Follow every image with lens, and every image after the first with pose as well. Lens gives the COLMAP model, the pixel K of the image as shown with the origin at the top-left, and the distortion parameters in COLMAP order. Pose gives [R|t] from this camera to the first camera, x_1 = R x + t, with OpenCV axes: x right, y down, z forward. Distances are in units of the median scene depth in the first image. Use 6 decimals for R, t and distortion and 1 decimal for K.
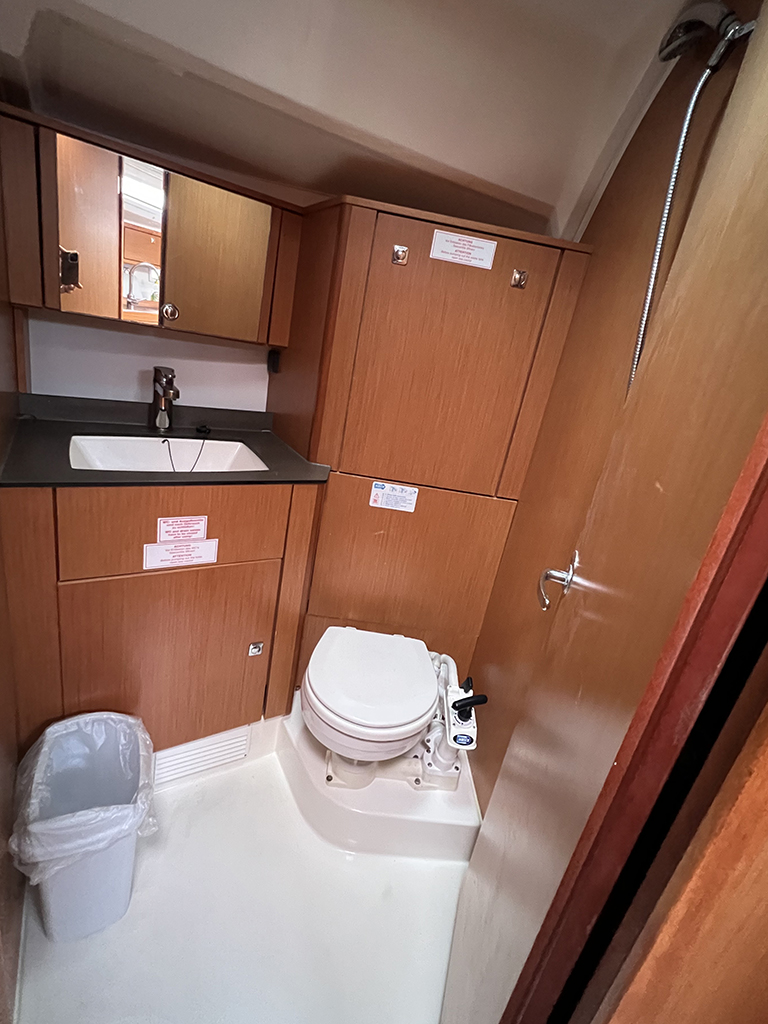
lens RADIAL K [[451.3, 0, 337.7], [0, 451.3, 512.3], [0, 0, 1]] dist [0.002073, 0.001169]
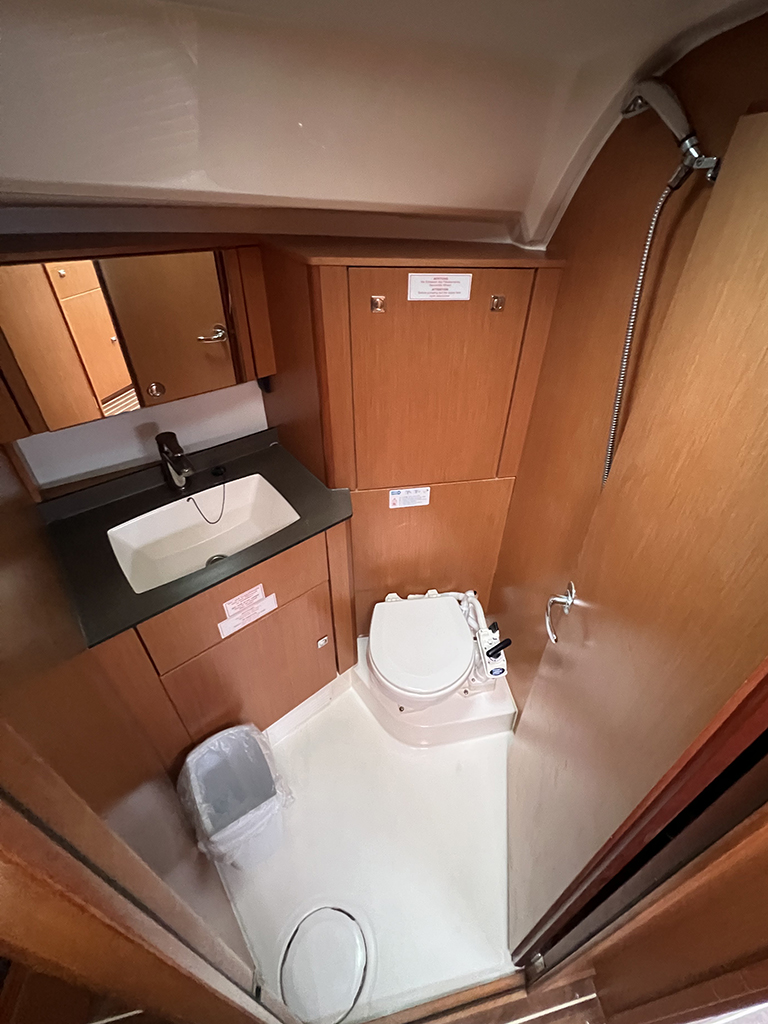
lens RADIAL K [[432.1, 0, 384.0], [0, 432.1, 512.0], [0, 0, 1]] dist [0.000915, -0.000146]
pose [[0.971092, -0.232069, 0.055897, -0.006469], [0.203696, 0.927713, 0.312821, -0.391901], [-0.124452, -0.292392, 0.948166, -0.020406]]
